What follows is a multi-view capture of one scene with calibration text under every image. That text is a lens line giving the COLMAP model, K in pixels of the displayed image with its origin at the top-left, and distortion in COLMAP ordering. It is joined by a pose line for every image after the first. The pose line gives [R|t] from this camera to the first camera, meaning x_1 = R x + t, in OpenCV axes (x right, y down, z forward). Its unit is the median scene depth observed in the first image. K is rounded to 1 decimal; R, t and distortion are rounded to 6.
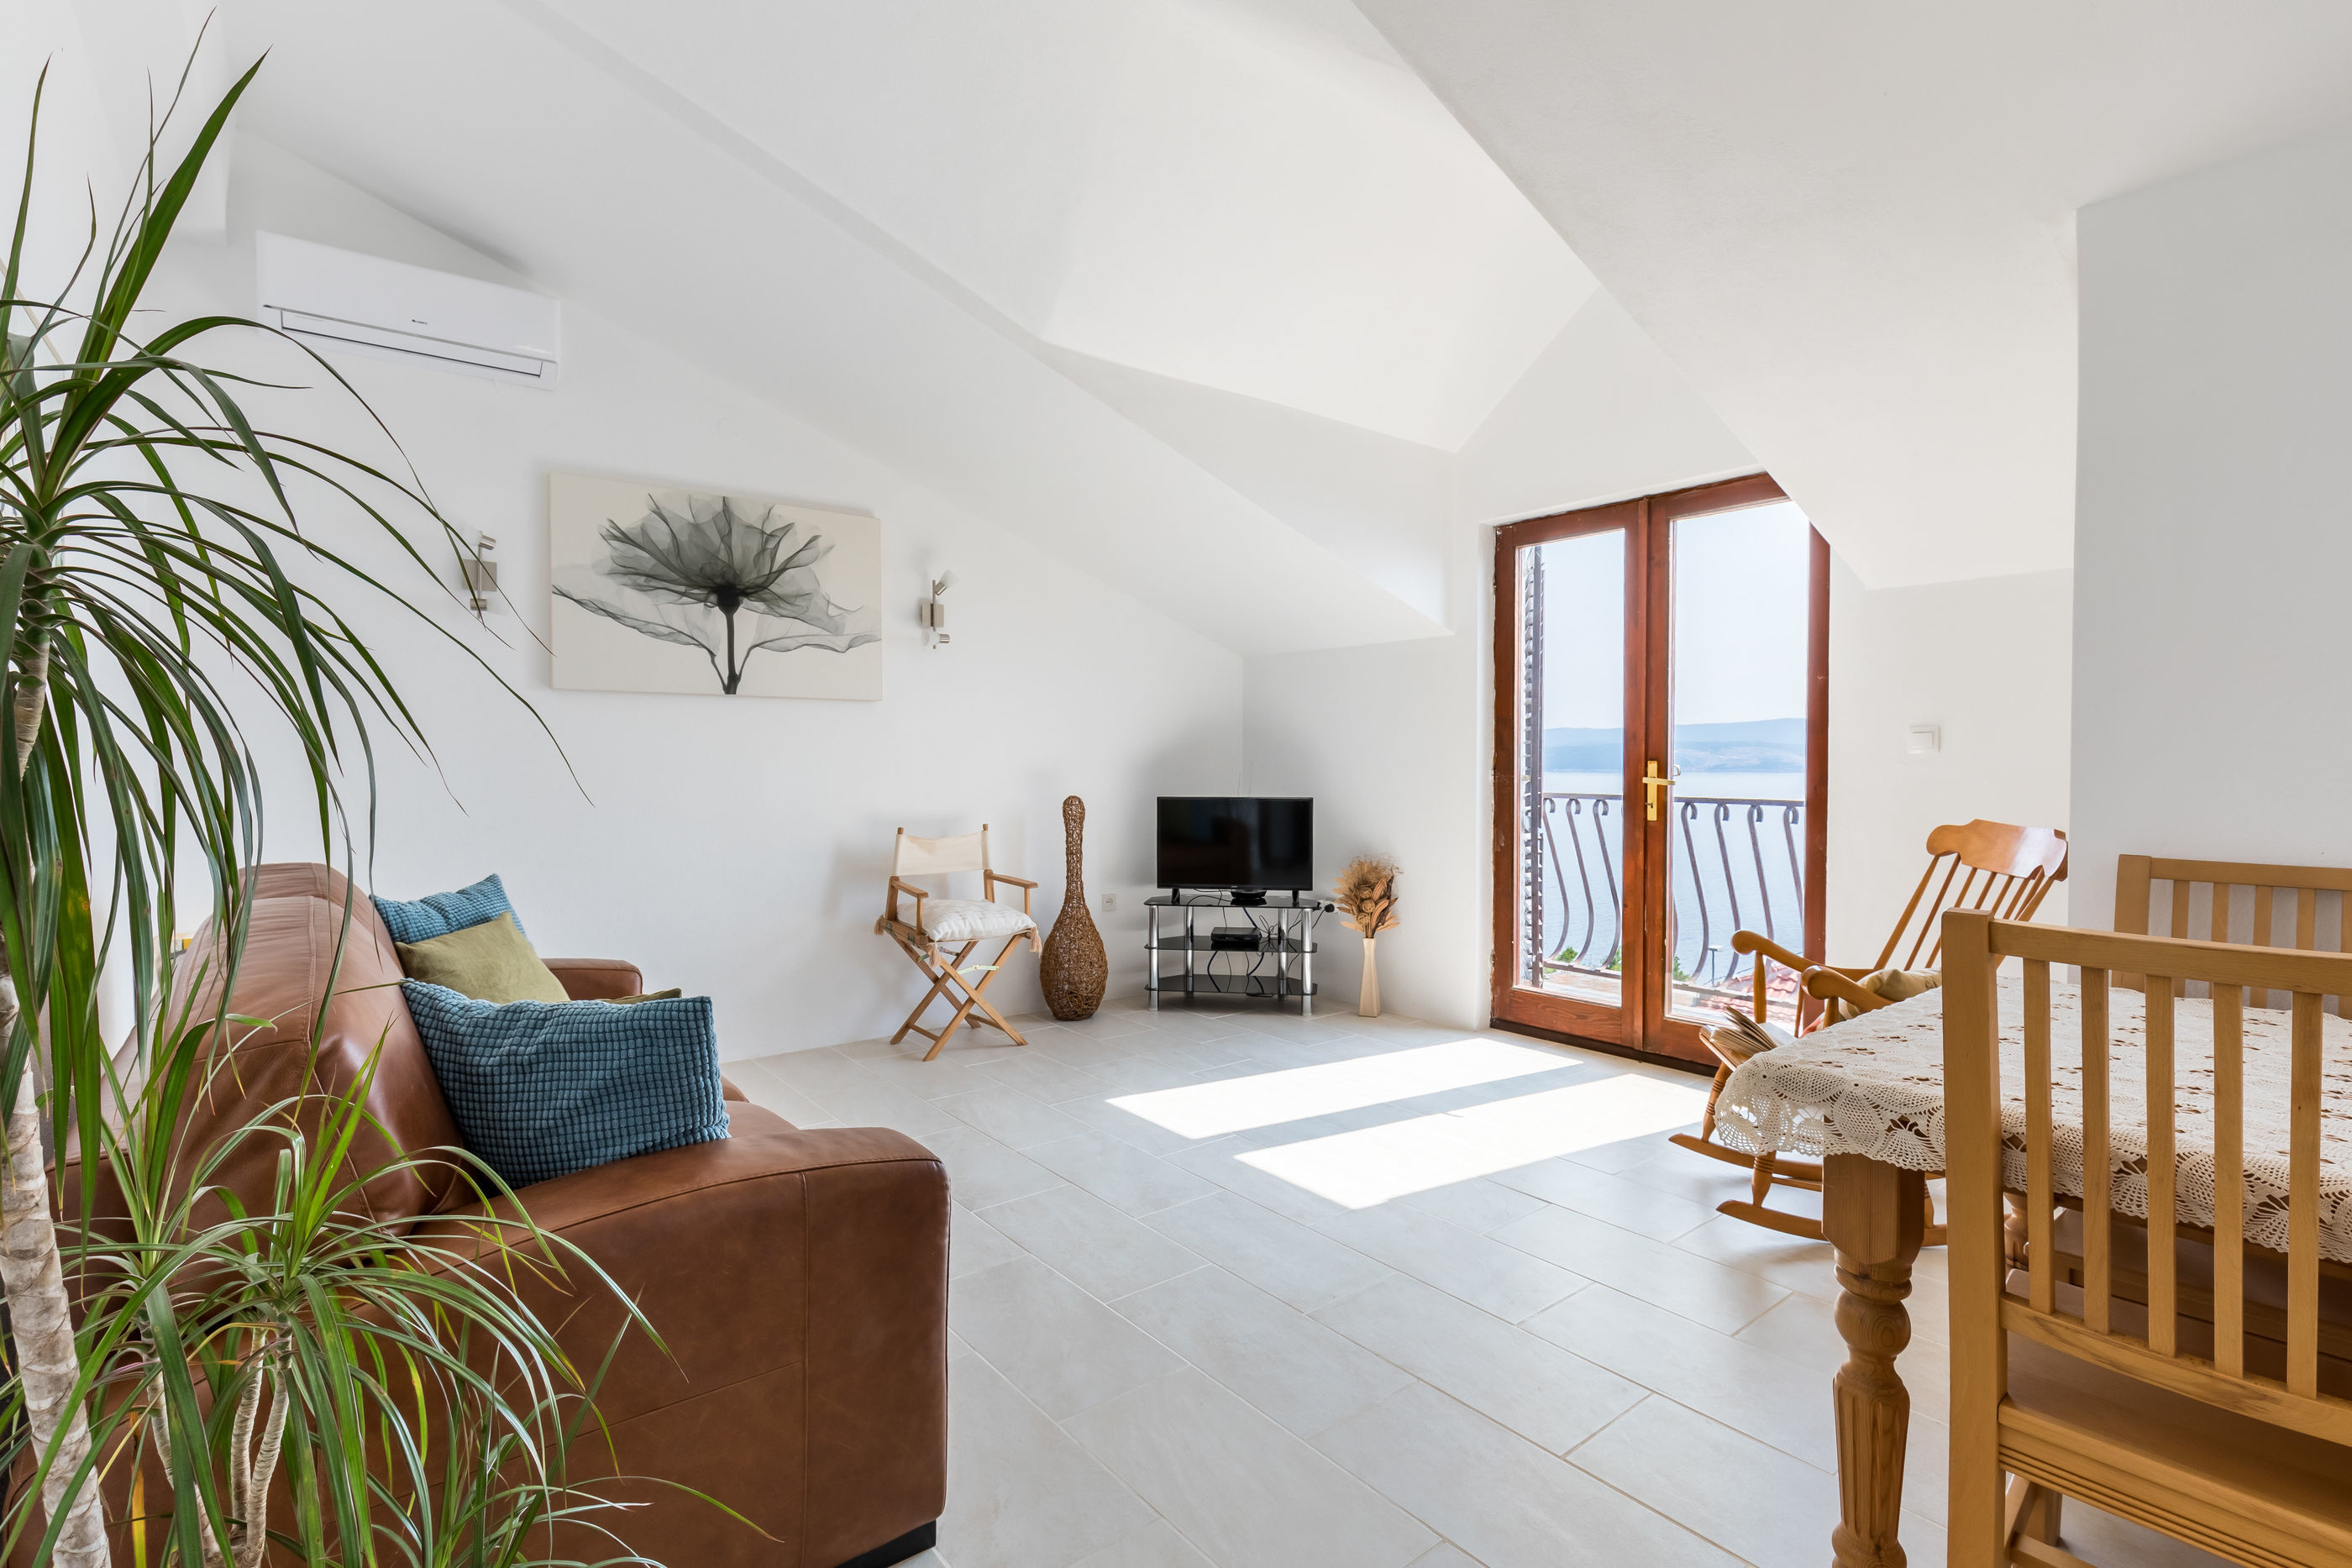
lens RADIAL K [[1110.5, 0, 1171.7], [0, 1110.5, 785.3], [0, 0, 1]] dist [0.002805, 0.000814]
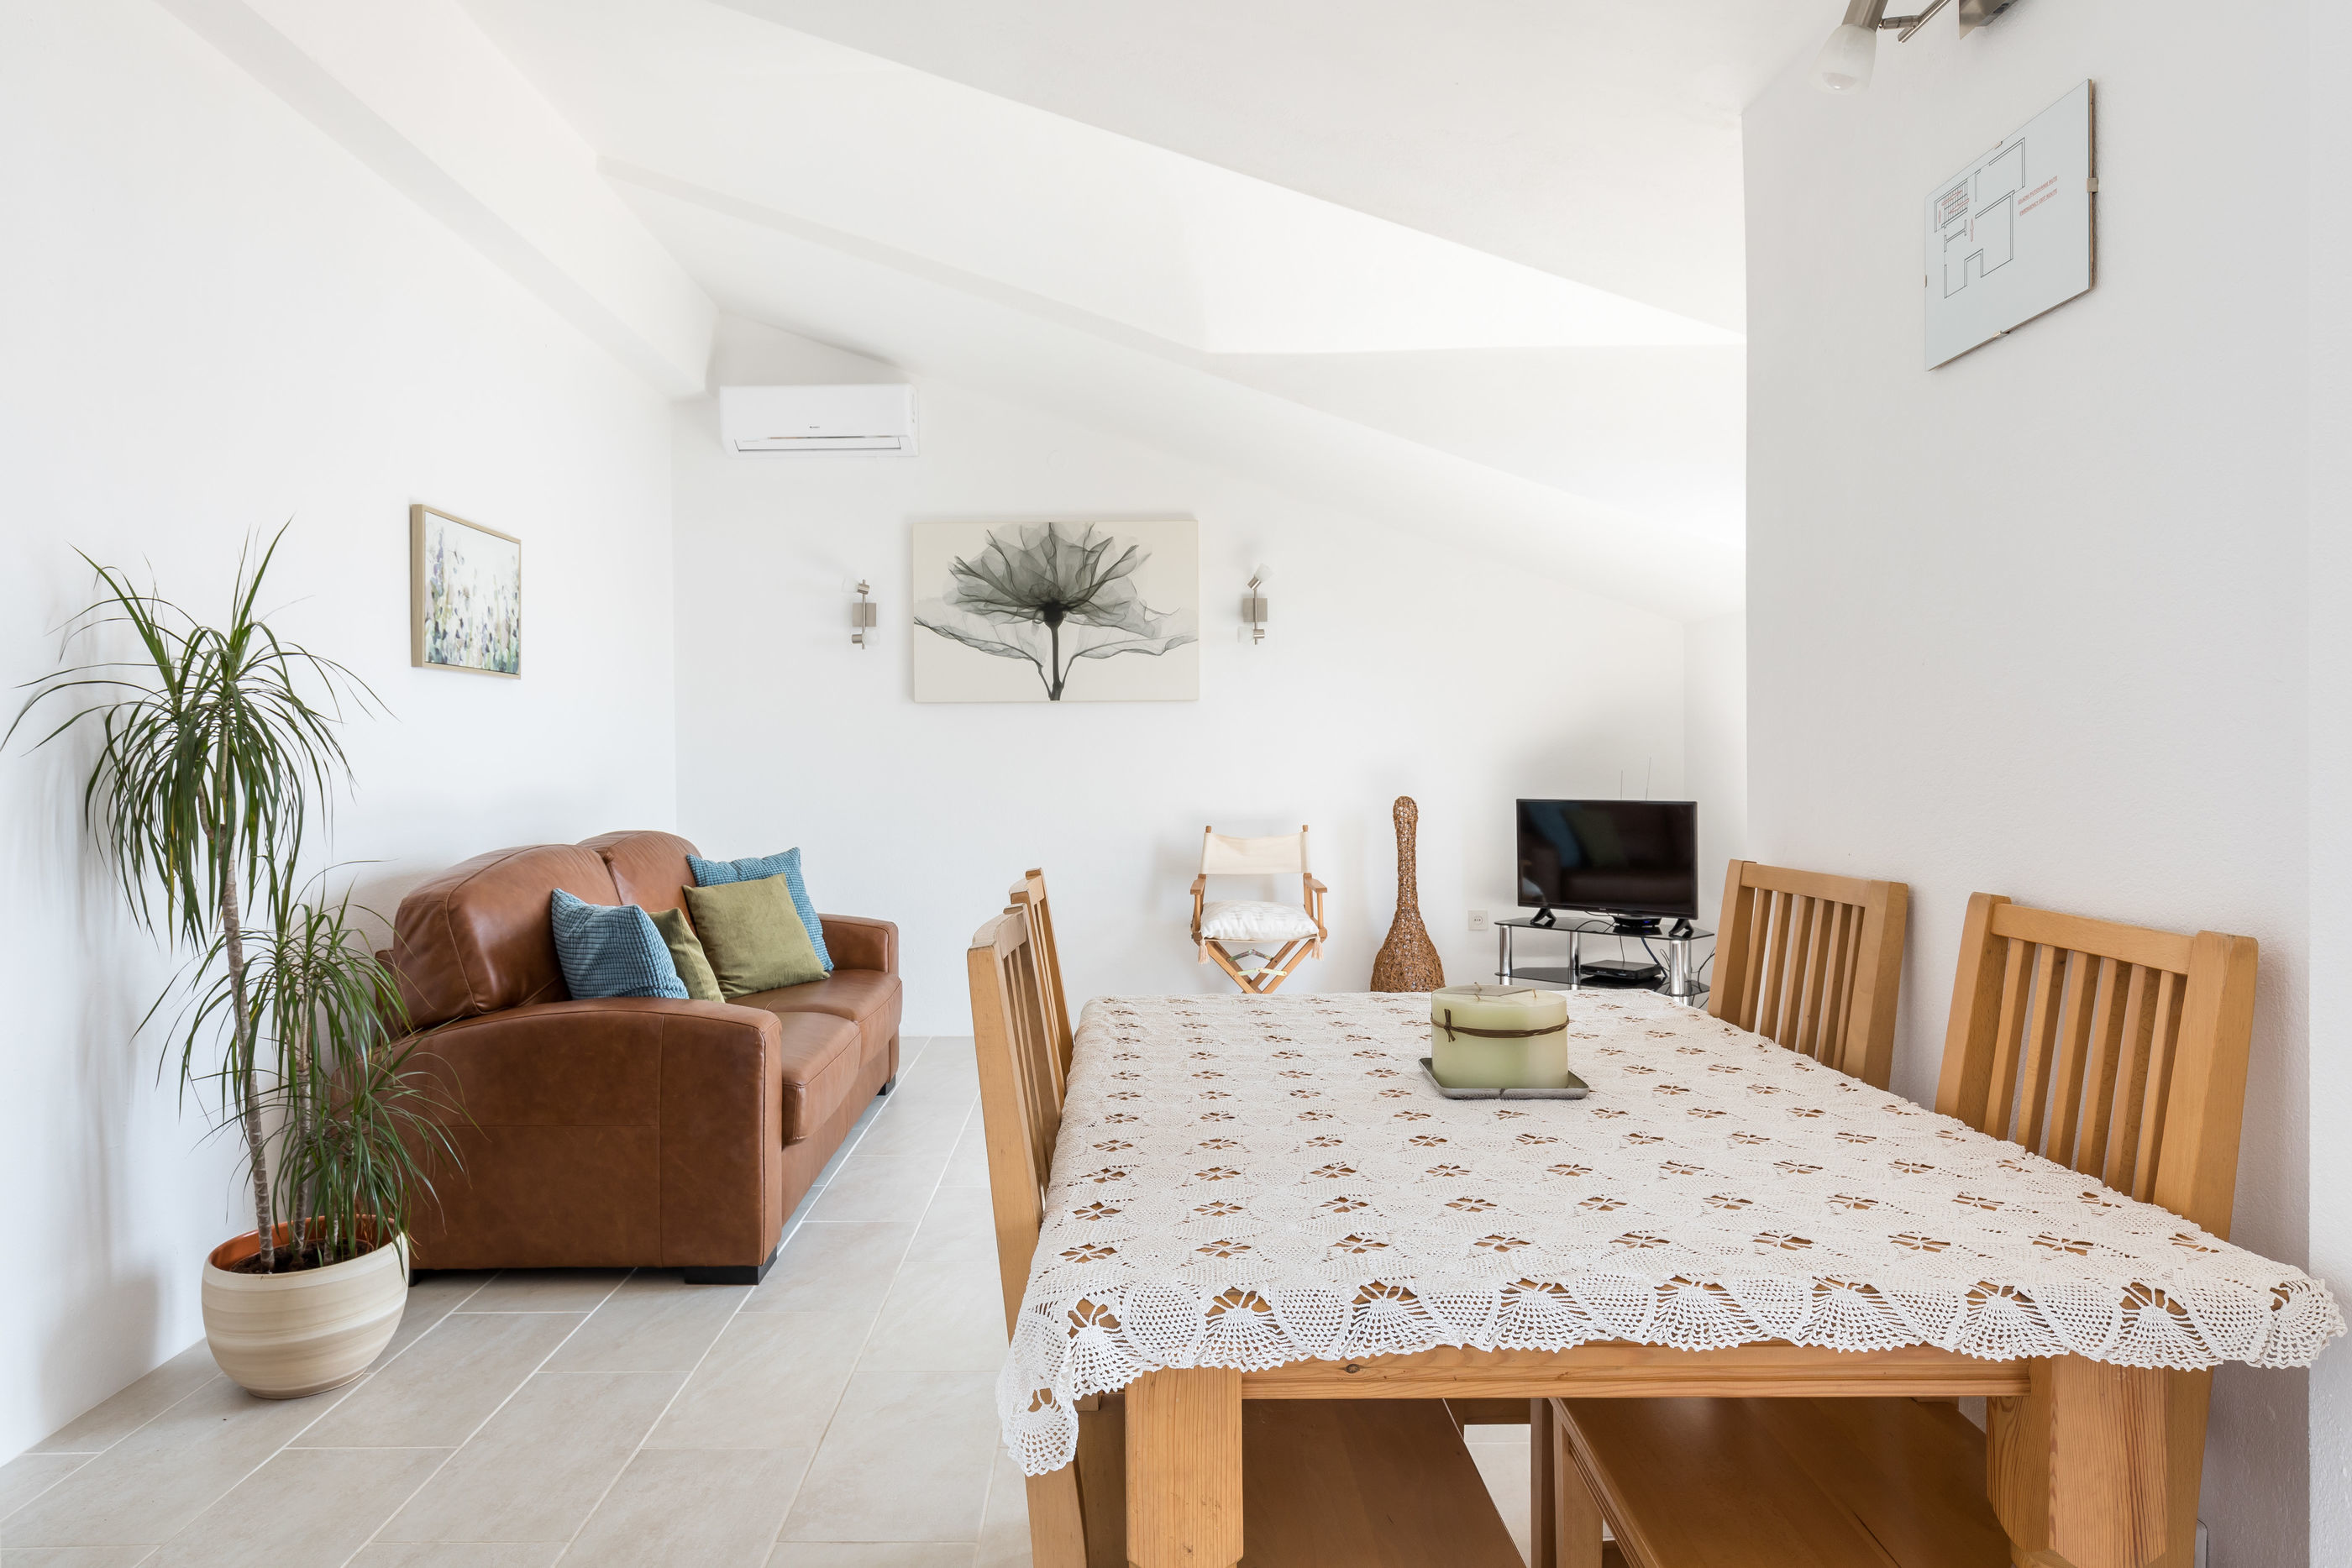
lens RADIAL K [[1543.3, 0, 1159.0], [0, 1543.3, 776.8], [0, 0, 1]] dist [-0.004589, -0.000392]
pose [[0.768443, -0.001984, -0.639915, 0.655187], [-0.005673, 0.999935, -0.009913, 0.008090], [0.639893, 0.011248, 0.768382, -0.107877]]
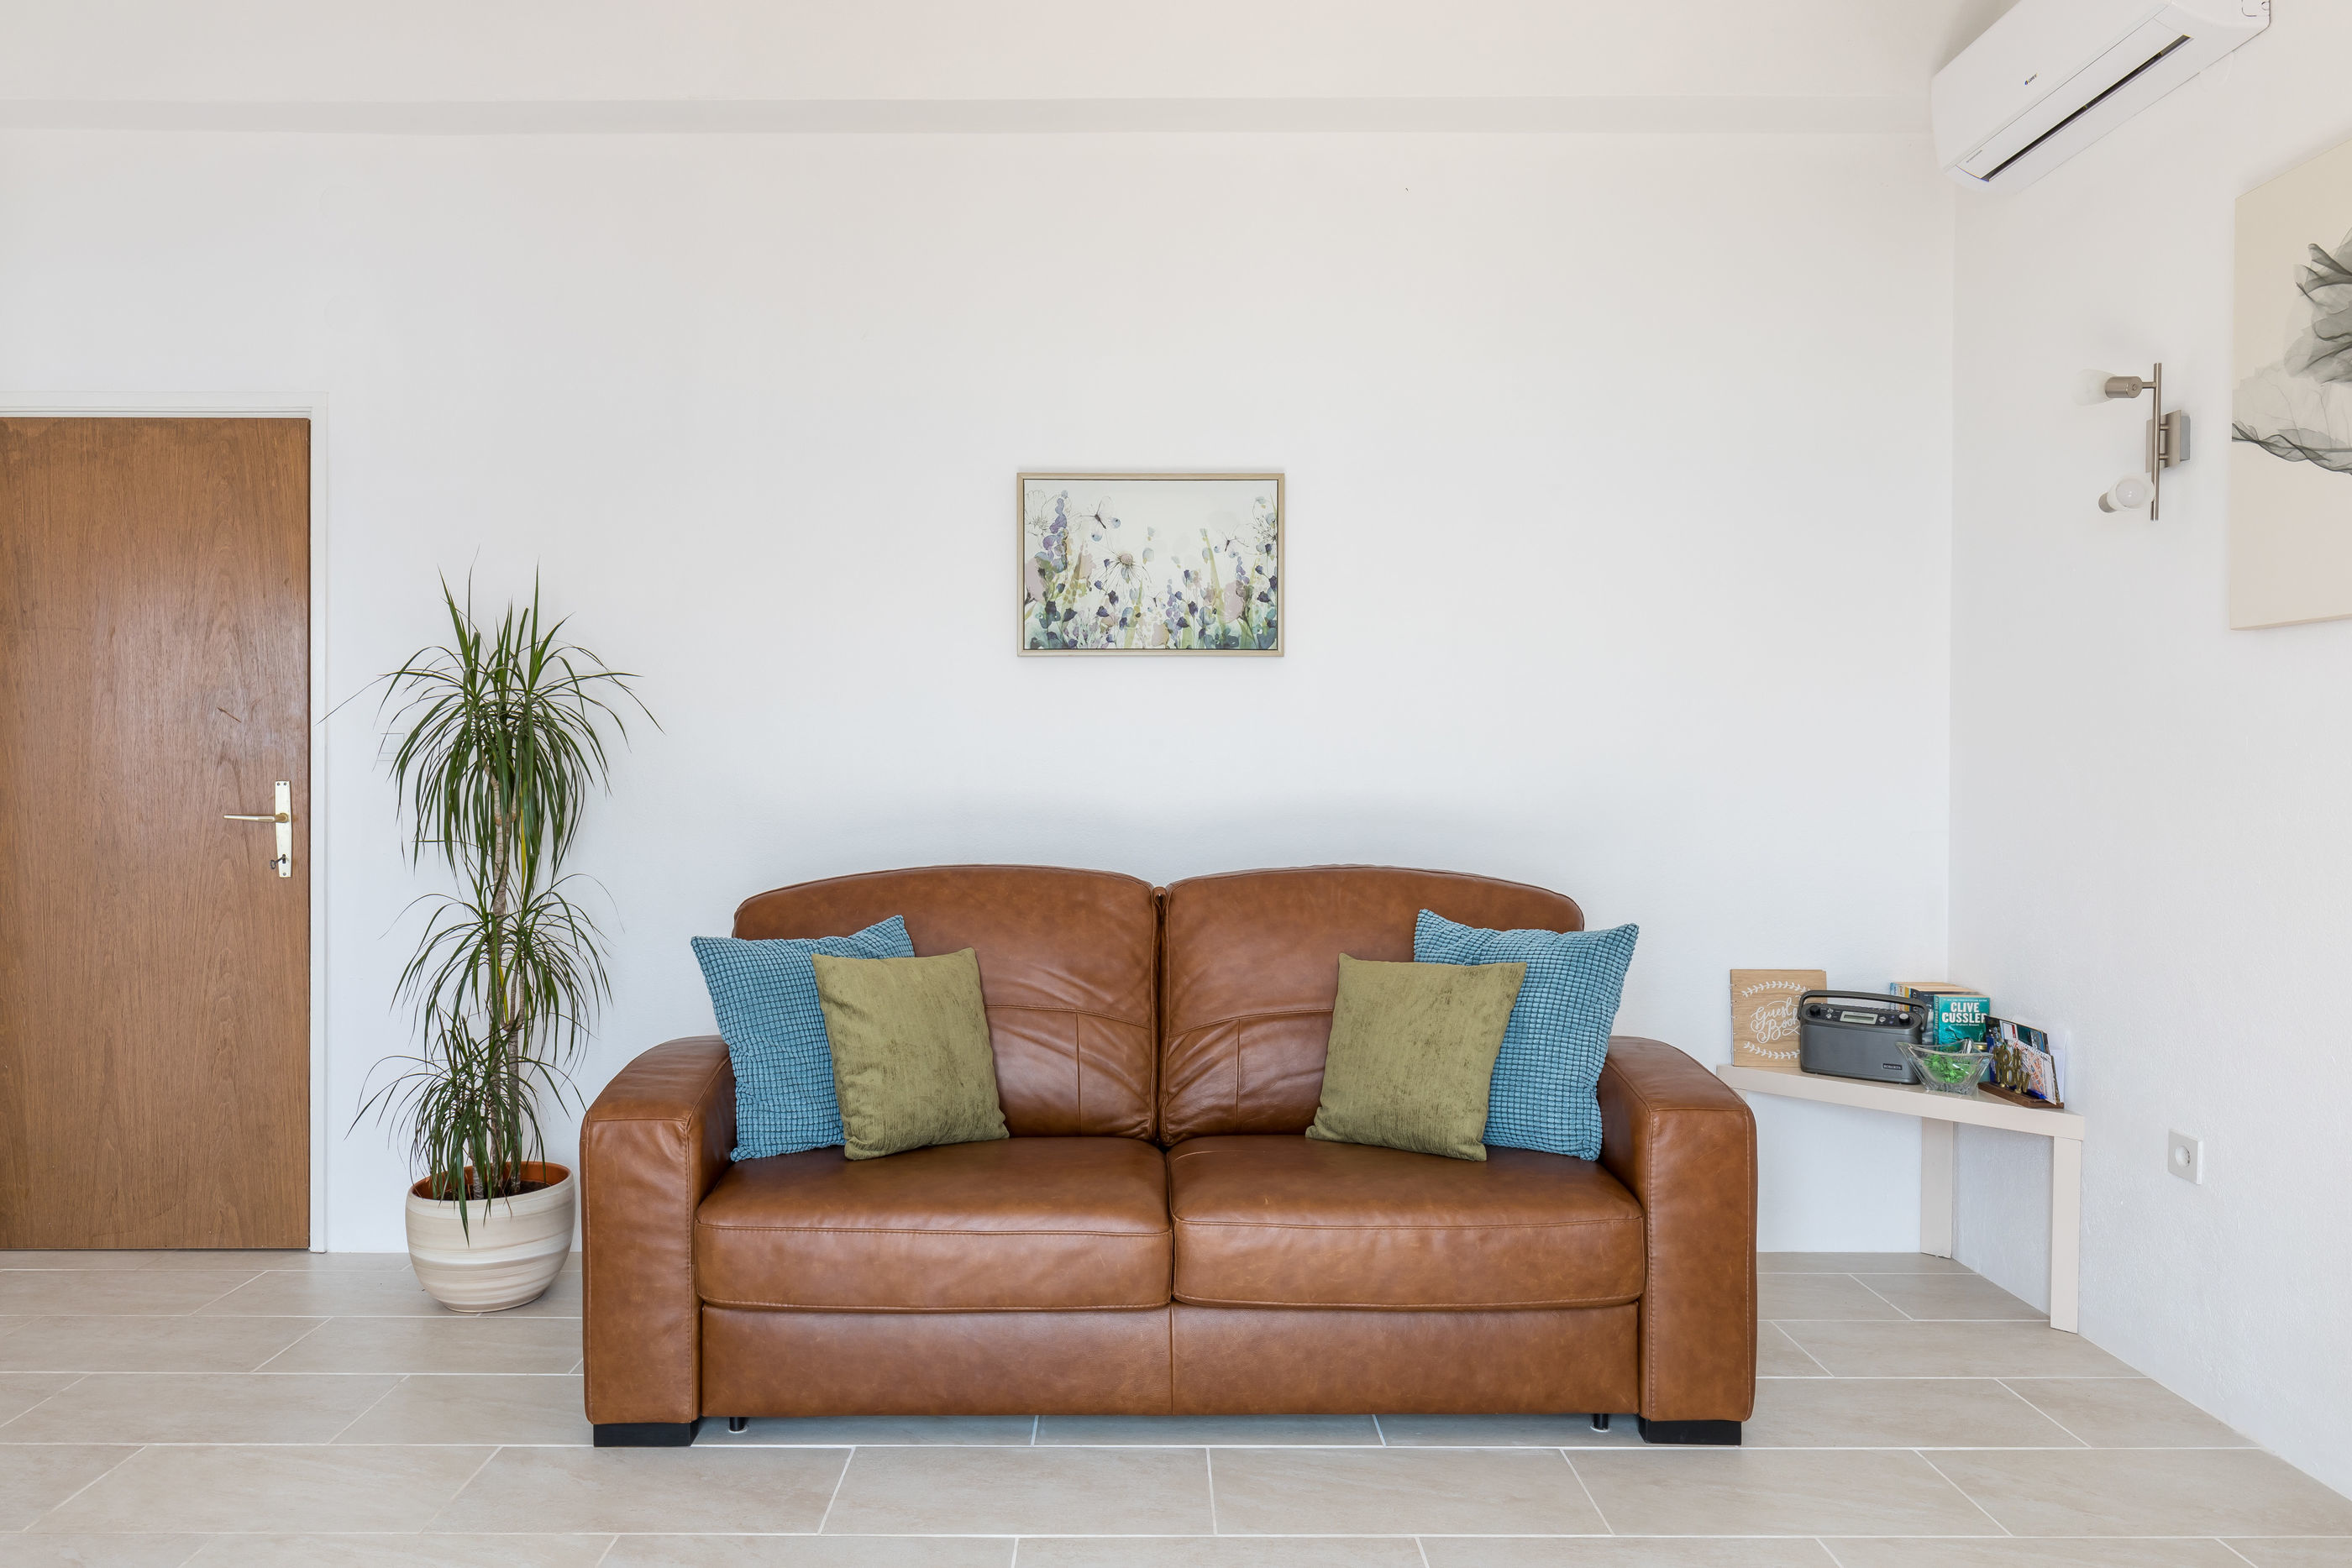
lens RADIAL K [[1558.3, 0, 1167.2], [0, 1558.3, 785.5], [0, 0, 1]] dist [-0.002446, -0.001972]
pose [[-0.670039, 0.006467, -0.742298, 0.265667], [-0.023530, 0.999275, 0.029945, -0.023659], [0.741953, 0.037531, -0.669400, 1.011658]]
